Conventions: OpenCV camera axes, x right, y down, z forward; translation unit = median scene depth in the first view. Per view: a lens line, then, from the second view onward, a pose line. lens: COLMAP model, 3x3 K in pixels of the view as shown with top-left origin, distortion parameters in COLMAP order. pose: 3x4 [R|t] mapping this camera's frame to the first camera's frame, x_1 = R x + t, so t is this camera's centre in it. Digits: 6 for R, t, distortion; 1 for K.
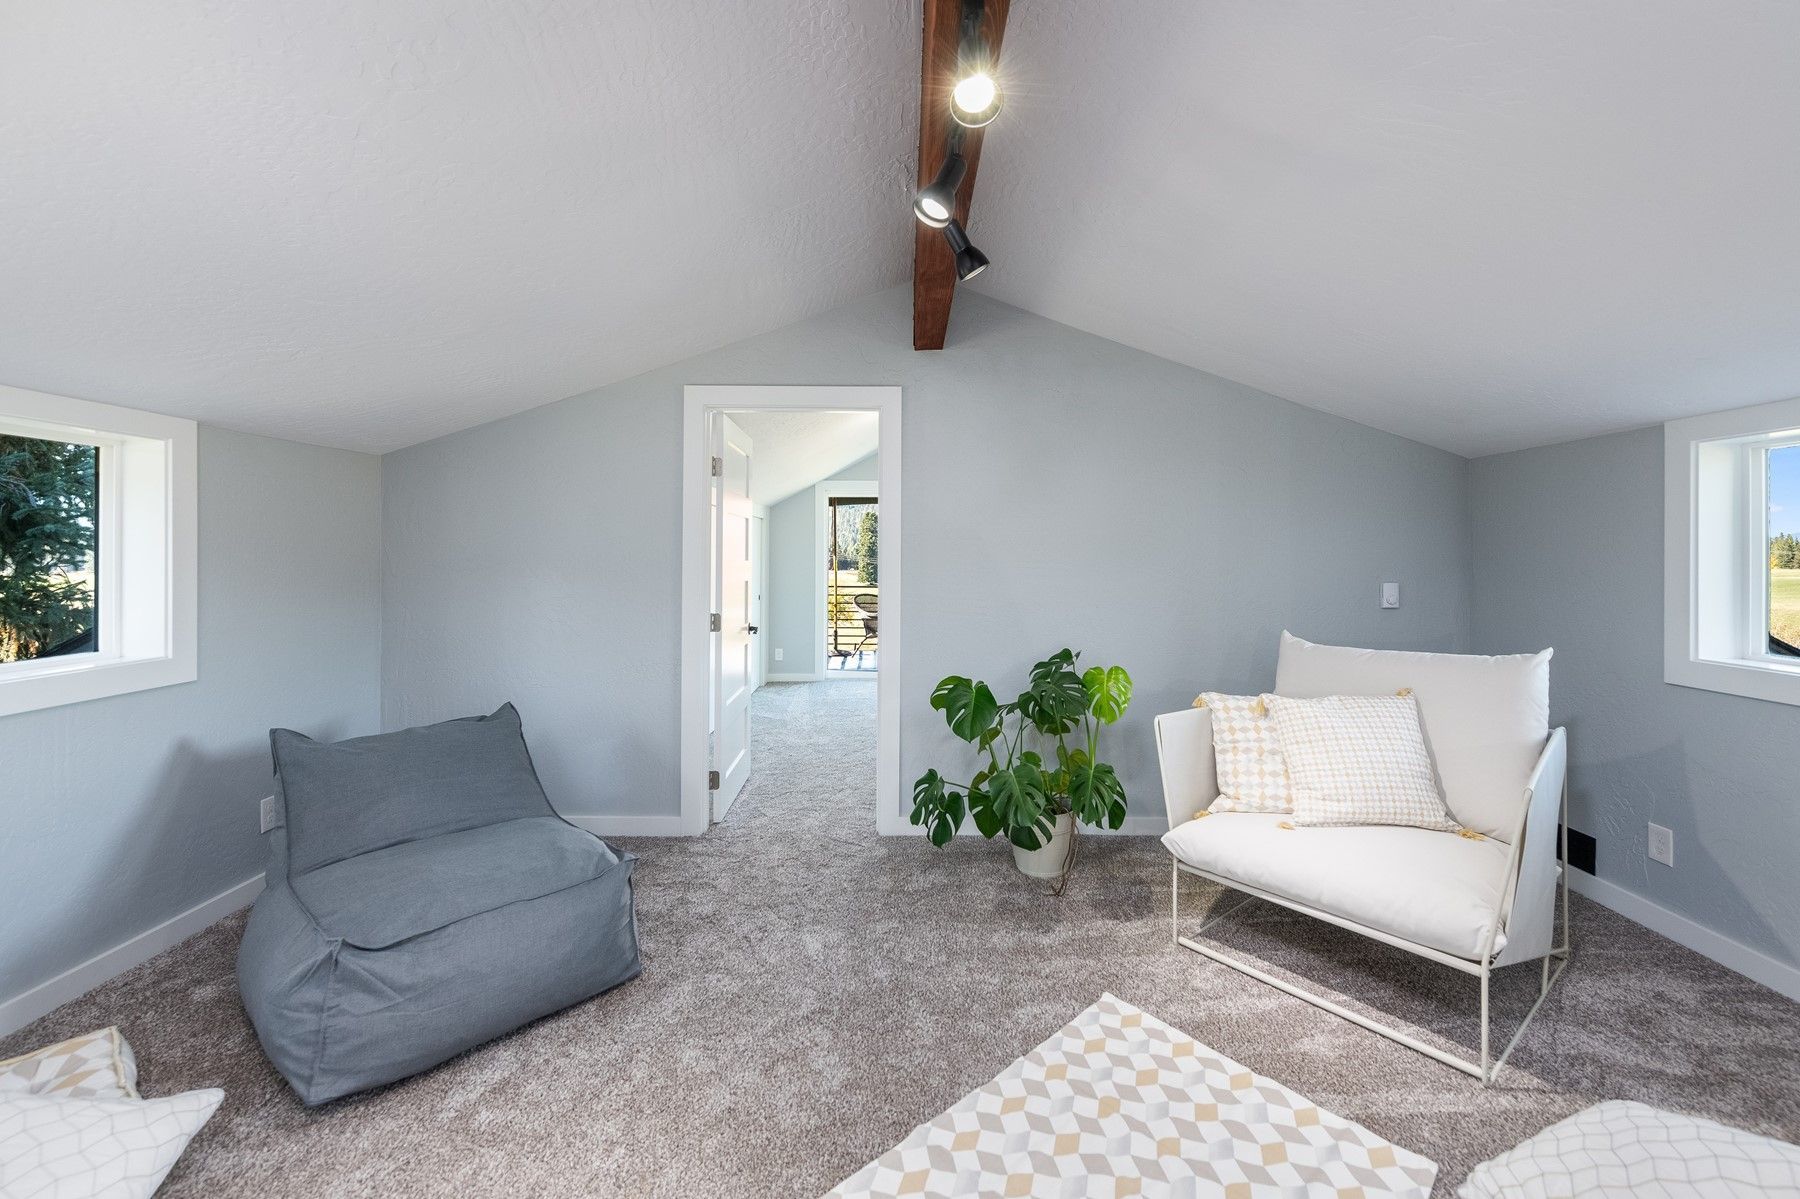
lens RADIAL K [[727.9, 0, 901.2], [0, 727.9, 550.4], [0, 0, 1]] dist [0.001918, 0.000059]
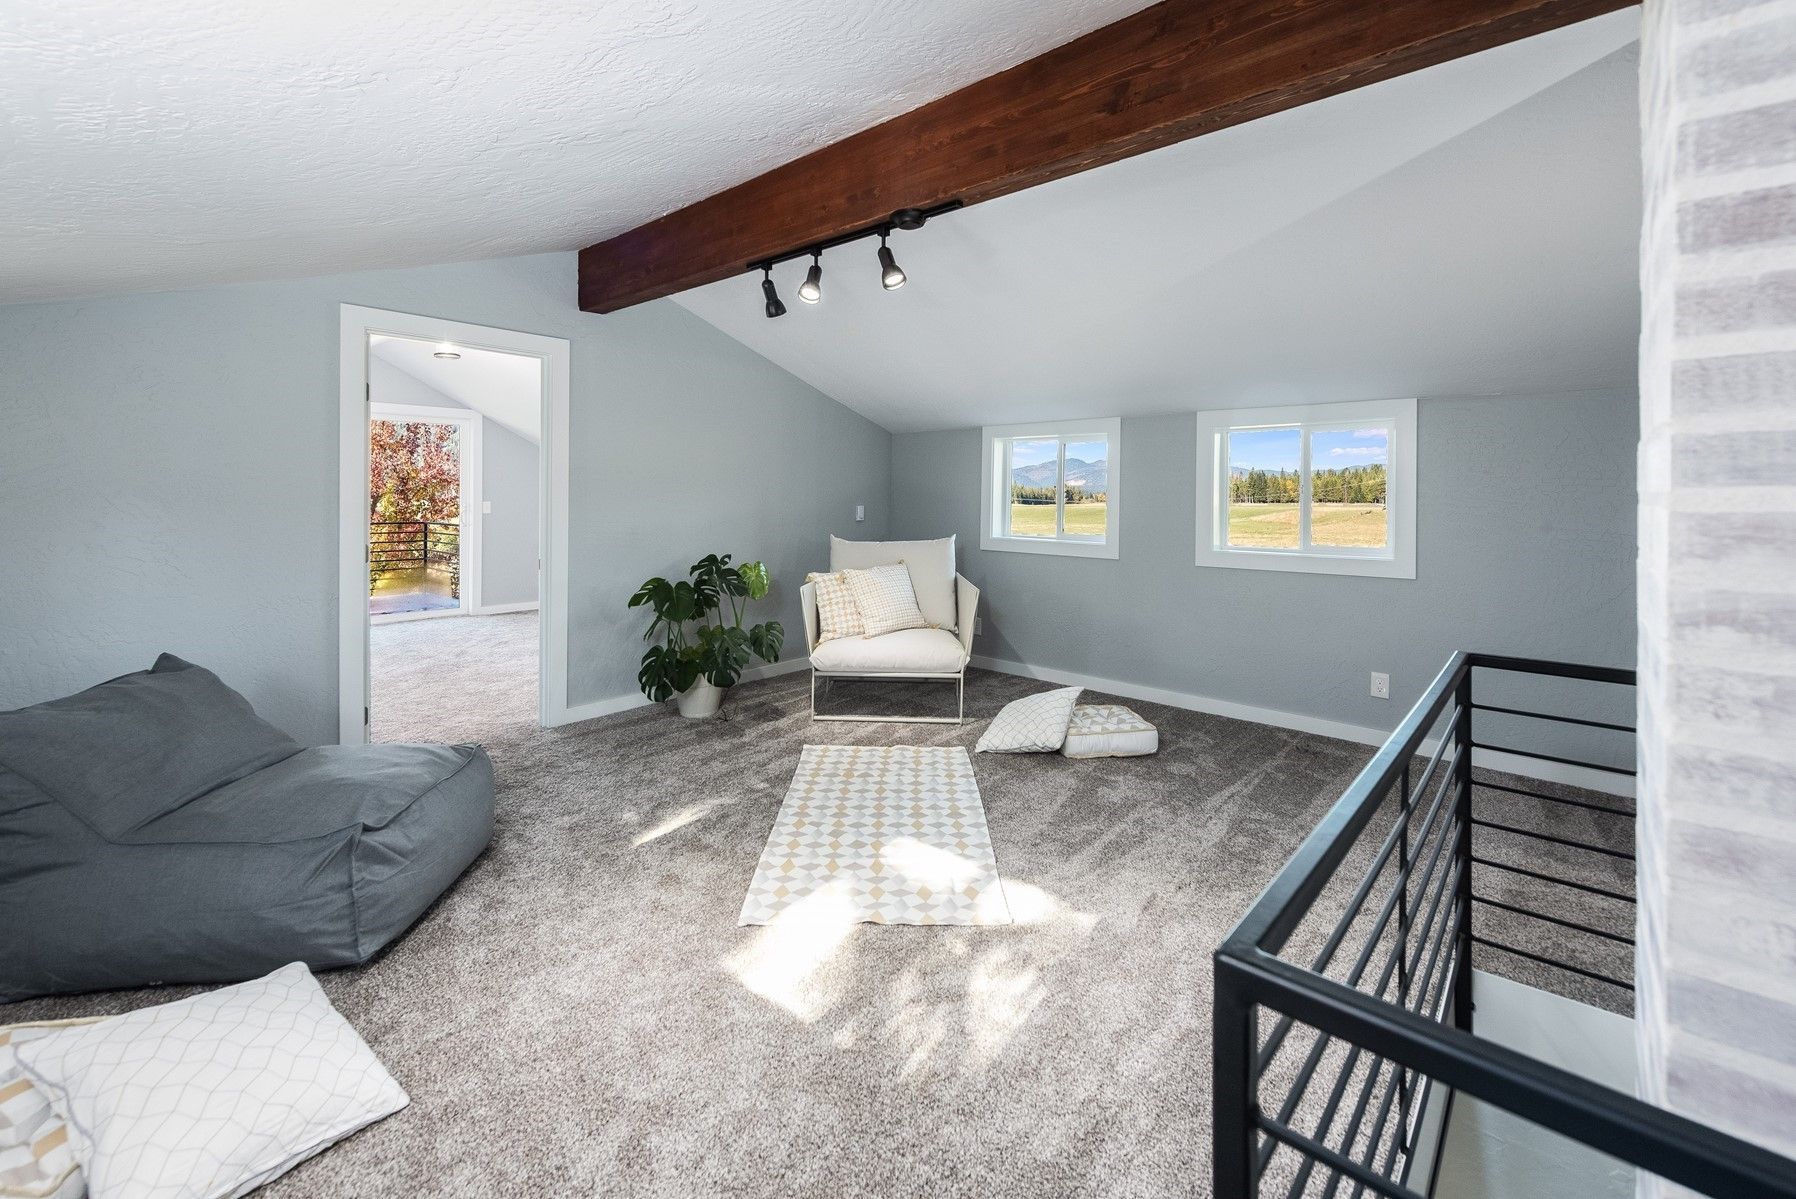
lens RADIAL K [[748.5, 0, 893.8], [0, 748.5, 506.5], [0, 0, 1]] dist [0.001391, 0.000080]
pose [[0.667279, -0.010802, 0.744729, -0.758132], [-0.012757, 0.999582, 0.025928, 0.003107], [-0.744699, -0.026801, 0.666863, -0.263266]]
